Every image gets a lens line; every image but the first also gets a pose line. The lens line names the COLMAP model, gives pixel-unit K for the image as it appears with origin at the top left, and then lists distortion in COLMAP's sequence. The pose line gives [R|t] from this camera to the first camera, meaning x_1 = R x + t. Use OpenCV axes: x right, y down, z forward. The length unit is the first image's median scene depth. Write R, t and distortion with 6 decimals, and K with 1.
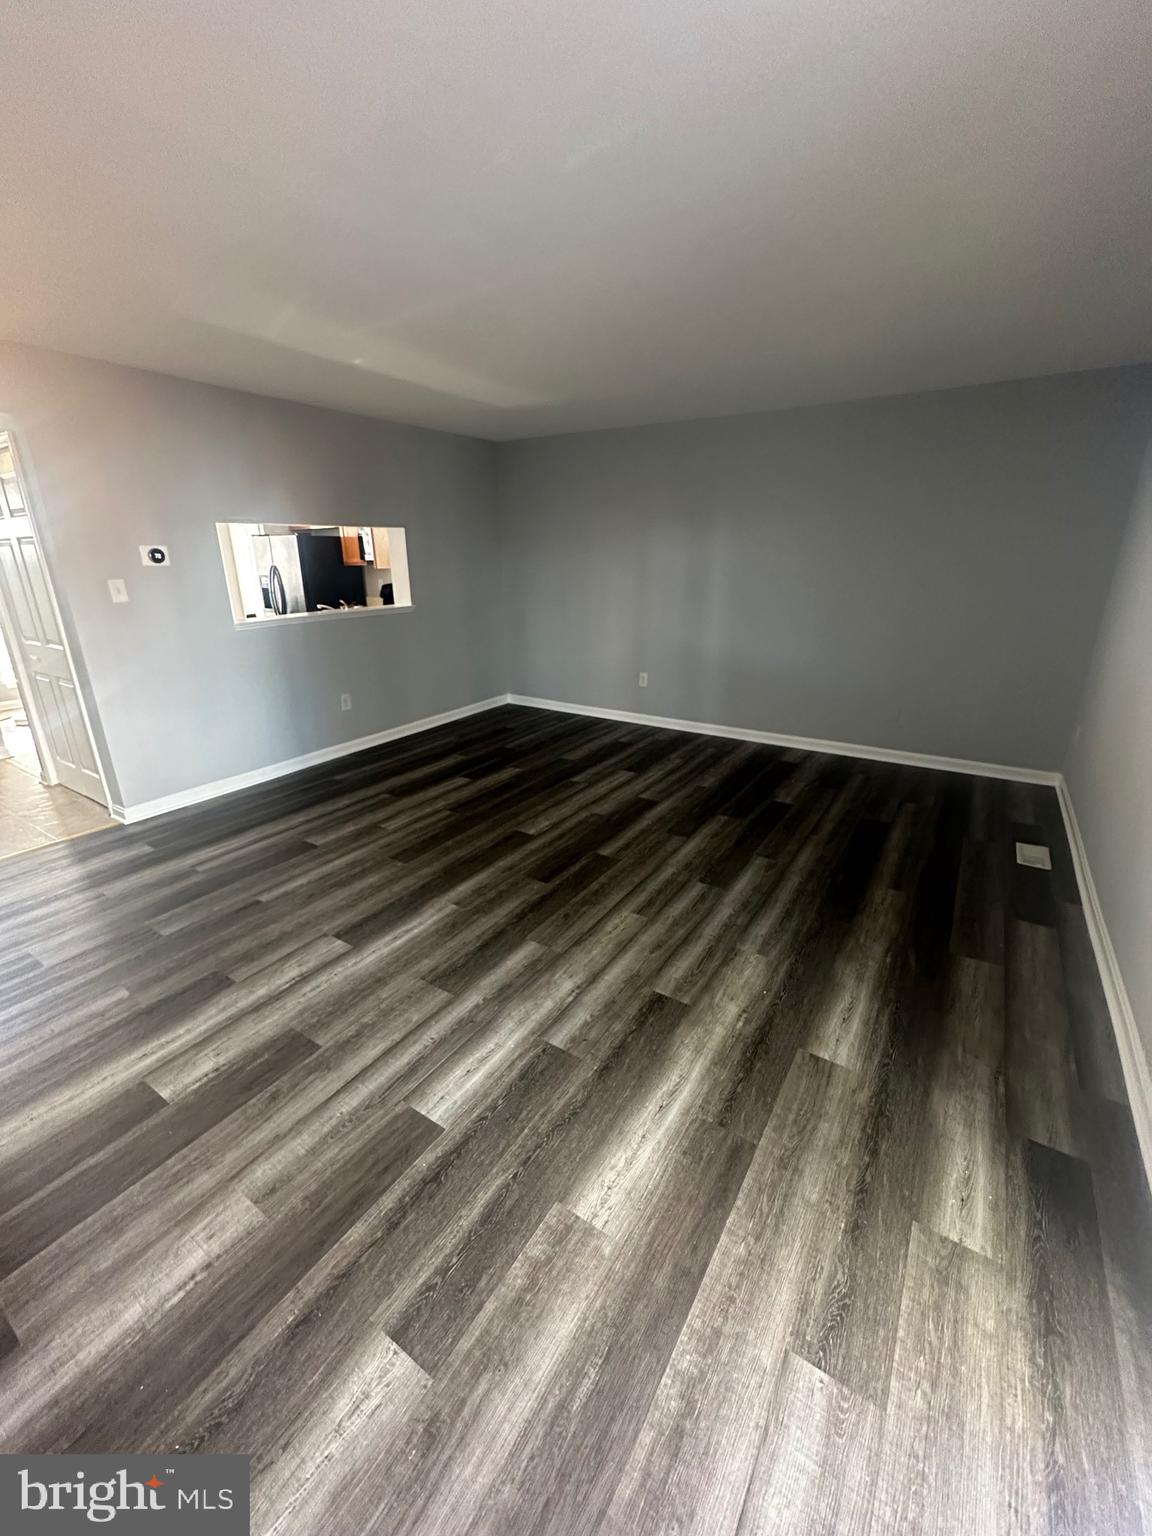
lens RADIAL K [[614.6, 0, 577.8], [0, 614.6, 764.7], [0, 0, 1]] dist [-0.004426, 0.000212]
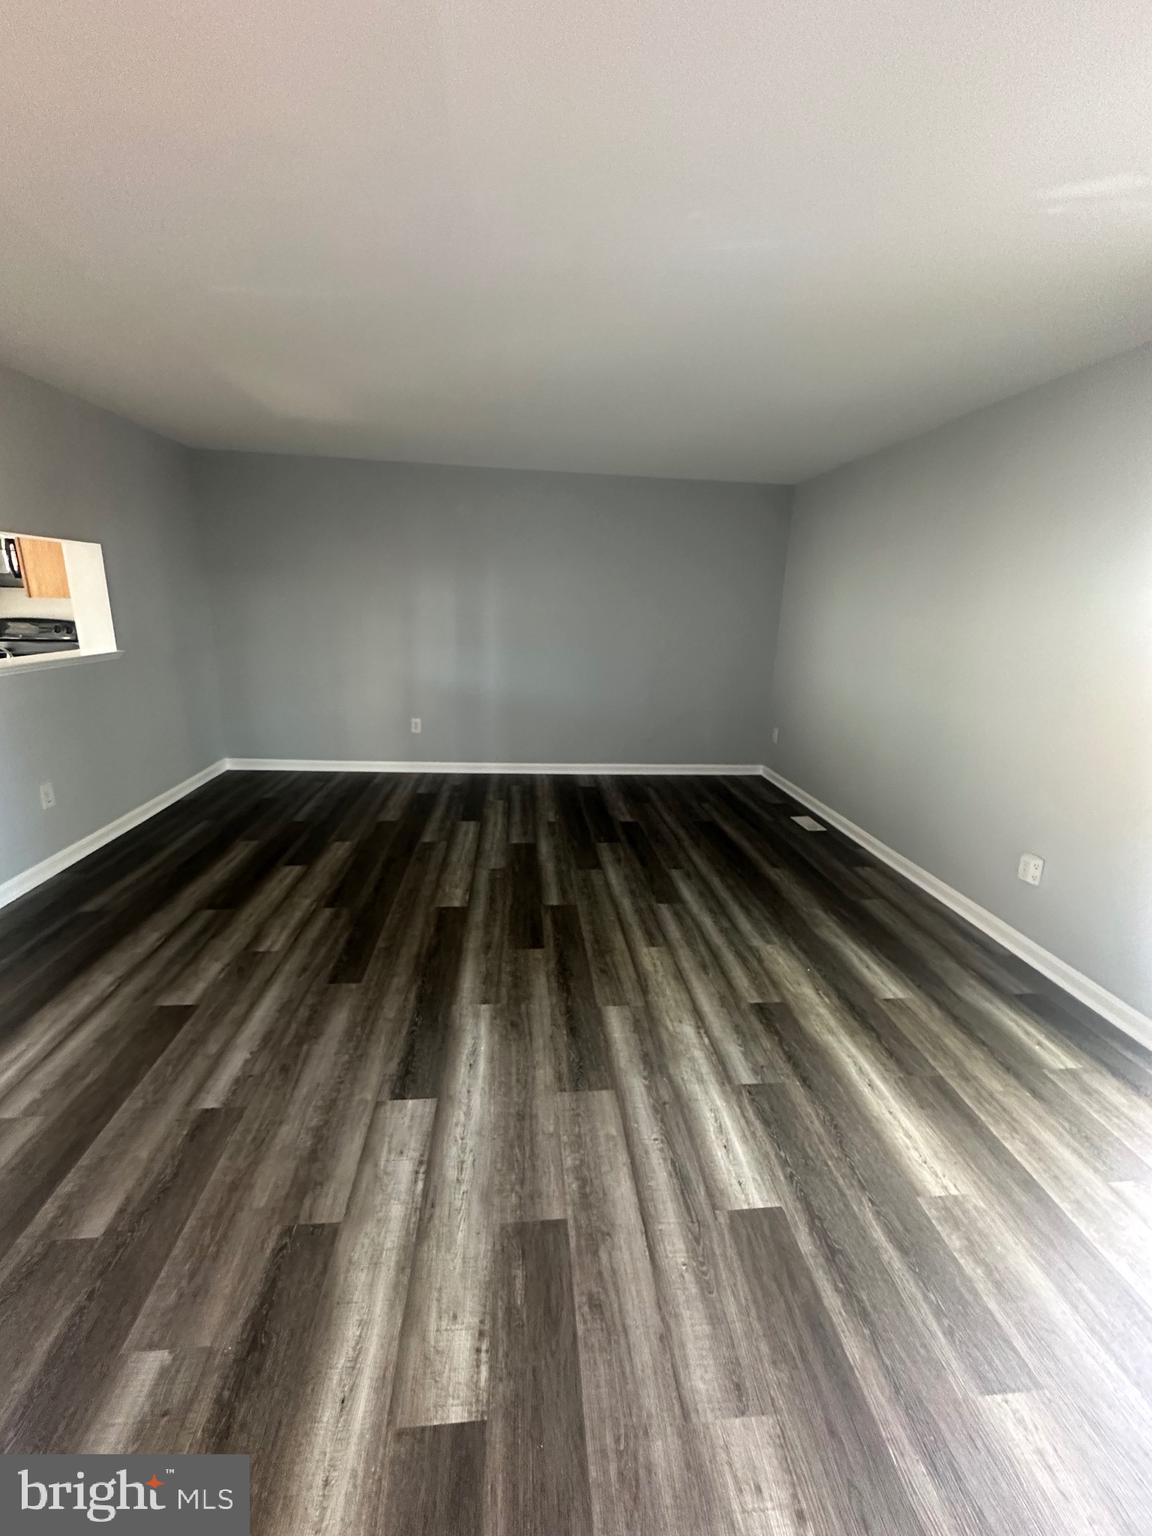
lens RADIAL K [[614.6, 0, 577.8], [0, 614.6, 764.7], [0, 0, 1]] dist [-0.004426, 0.000212]
pose [[0.784093, -0.123849, 0.608160, -0.594524], [0.161800, 0.986794, -0.007651, -0.068349], [-0.599182, 0.104399, 0.793777, 0.239971]]
